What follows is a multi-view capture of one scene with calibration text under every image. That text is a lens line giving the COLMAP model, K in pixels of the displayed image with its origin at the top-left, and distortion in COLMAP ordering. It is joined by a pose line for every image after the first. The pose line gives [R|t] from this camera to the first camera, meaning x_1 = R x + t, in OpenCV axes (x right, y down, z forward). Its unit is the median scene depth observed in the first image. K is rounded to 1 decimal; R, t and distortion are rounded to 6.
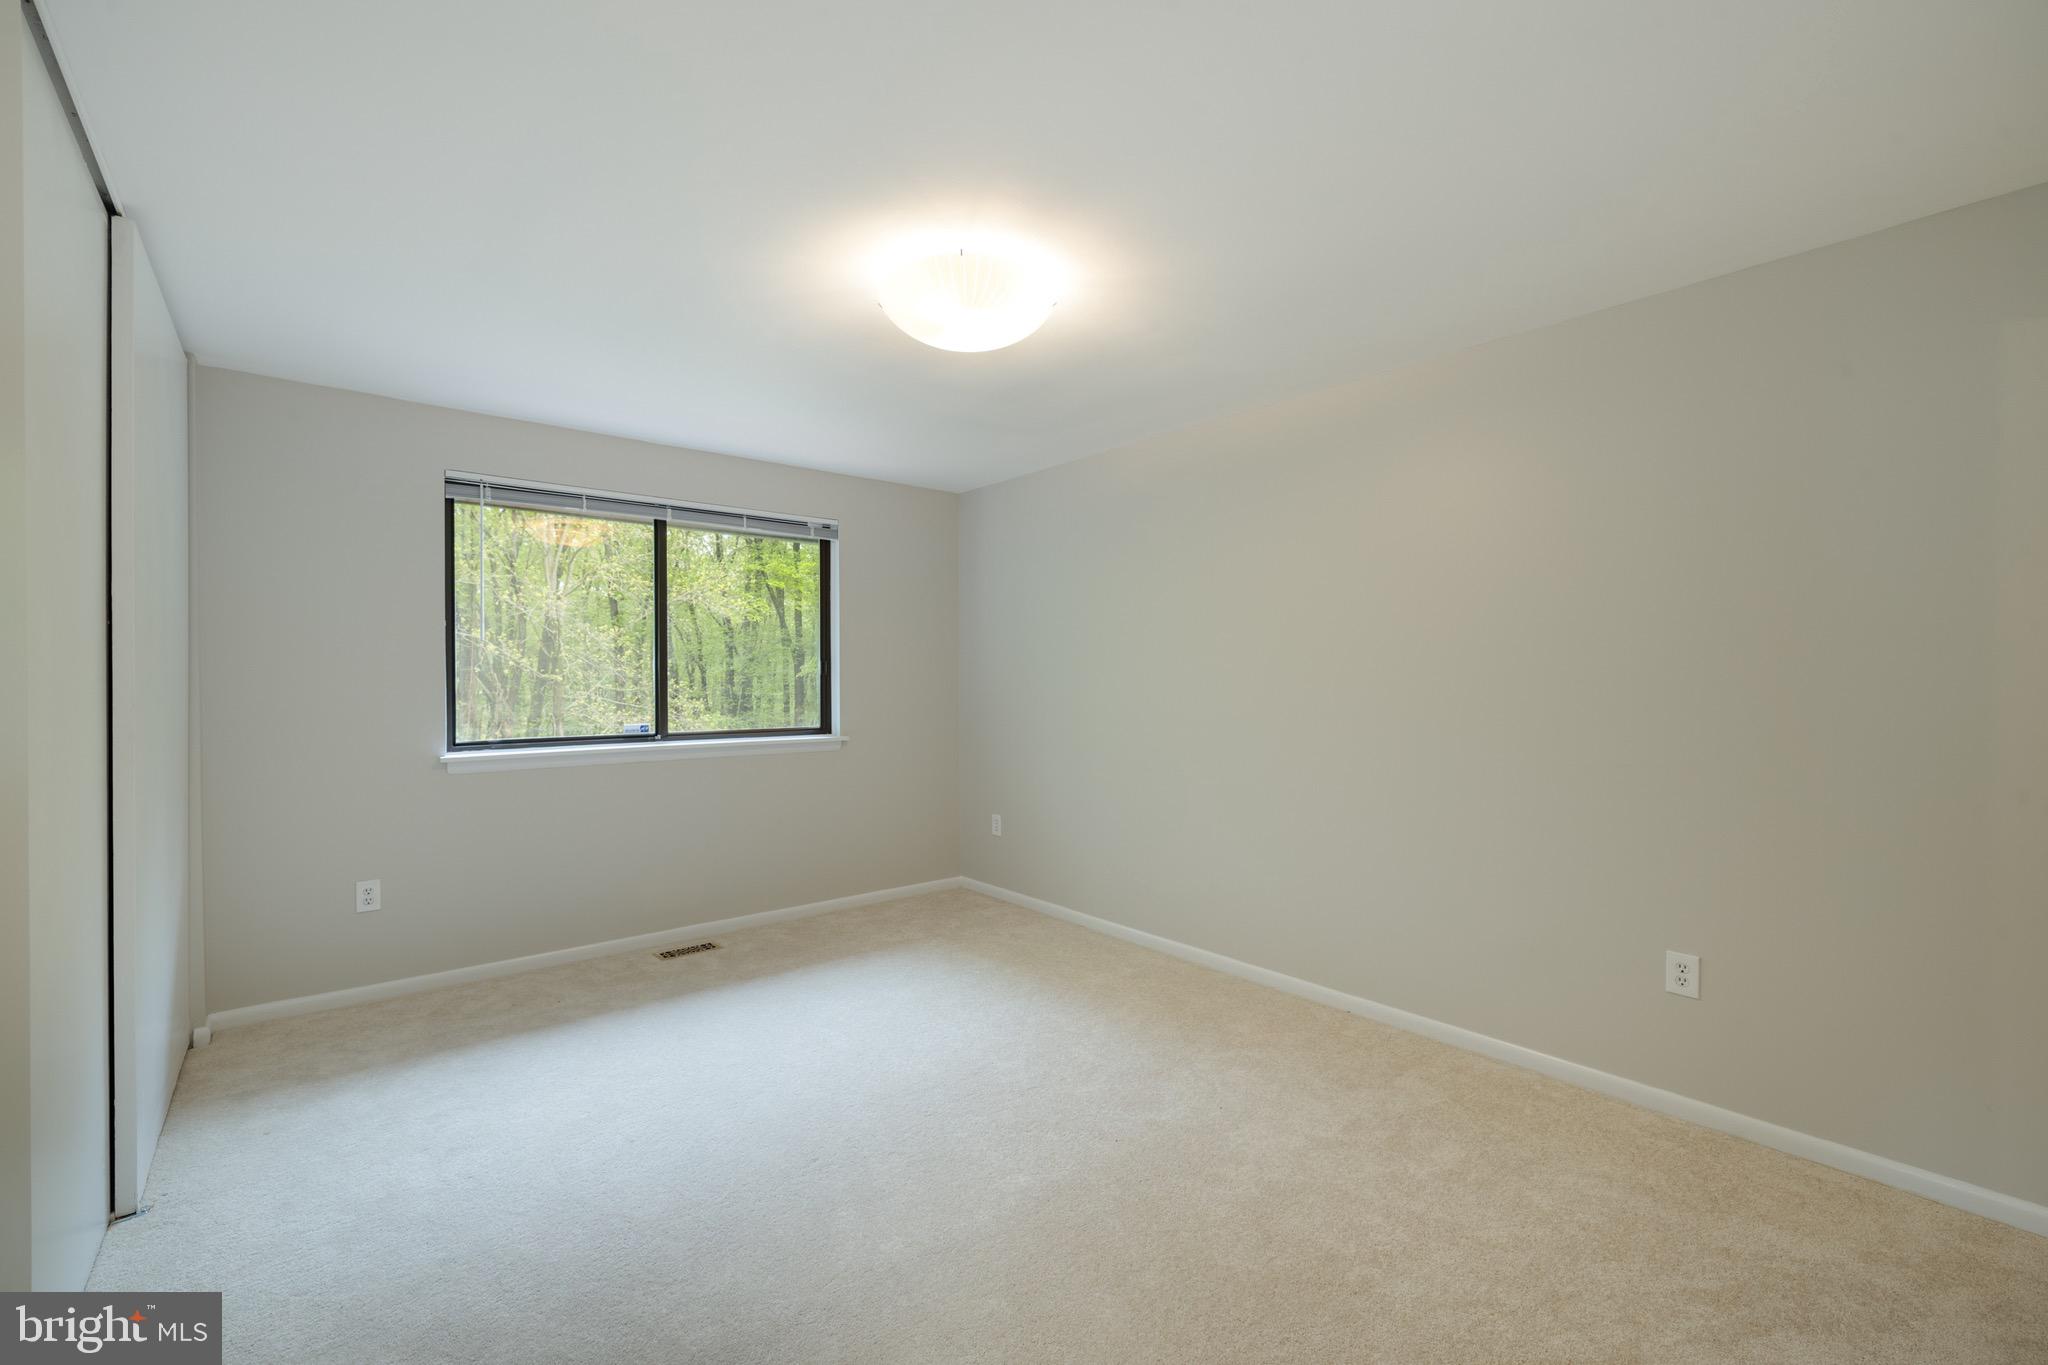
lens RADIAL K [[878.3, 0, 1025.4], [0, 878.3, 678.6], [0, 0, 1]] dist [-0.002460, -0.000210]
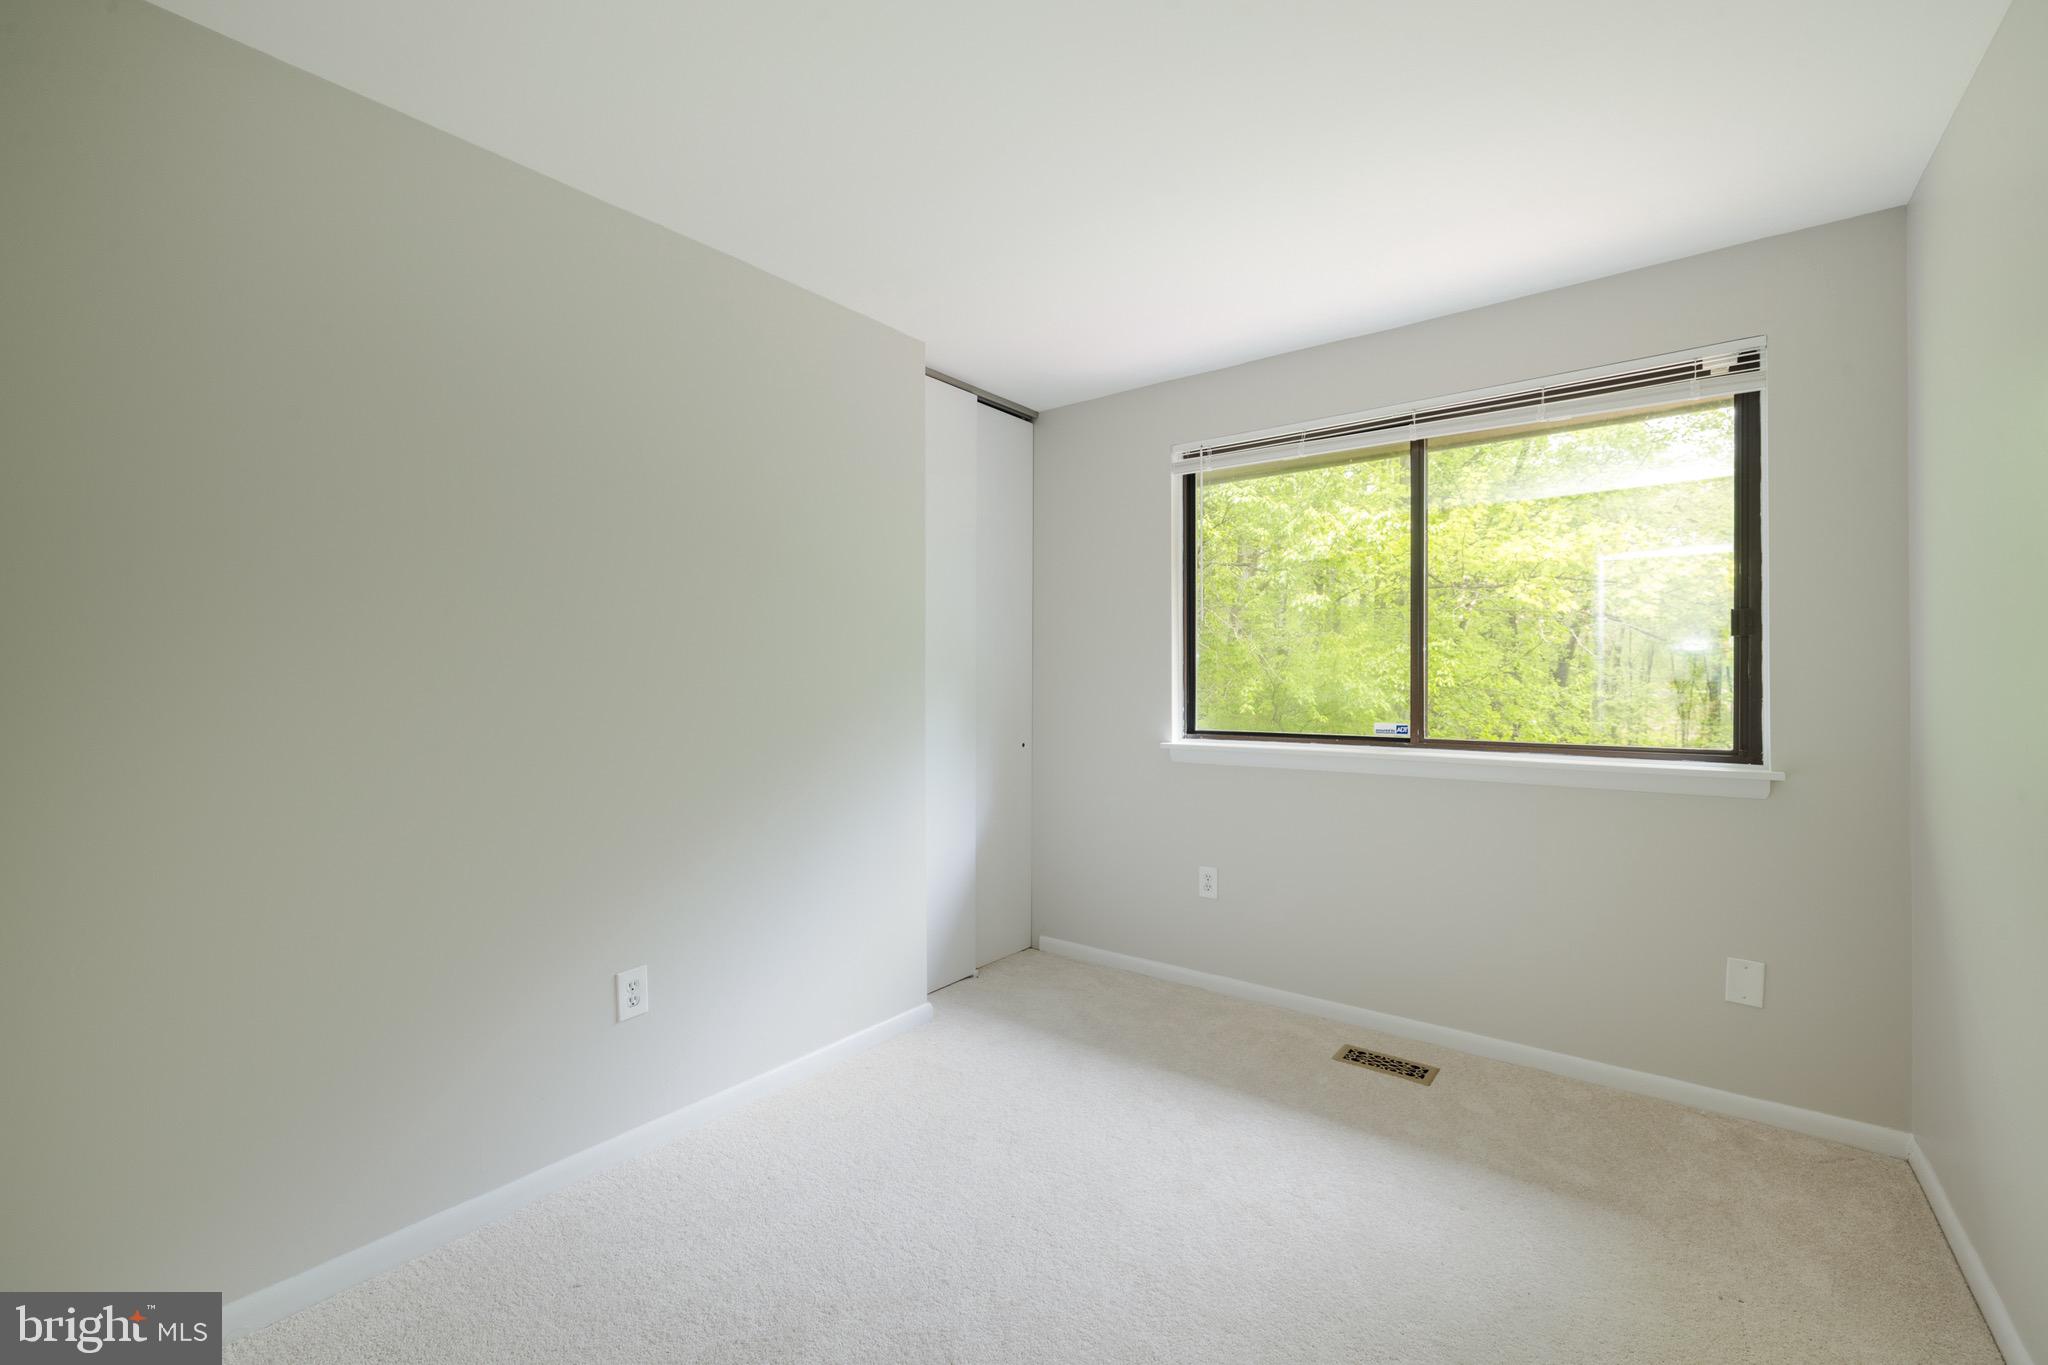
lens RADIAL K [[878.3, 0, 1039.8], [0, 878.3, 674.9], [0, 0, 1]] dist [-0.002460, -0.000210]
pose [[0.251667, -0.006193, -0.967794, 0.196019], [-0.006139, 0.999949, -0.007995, 0.019732], [0.967794, 0.007954, 0.251616, 0.532246]]
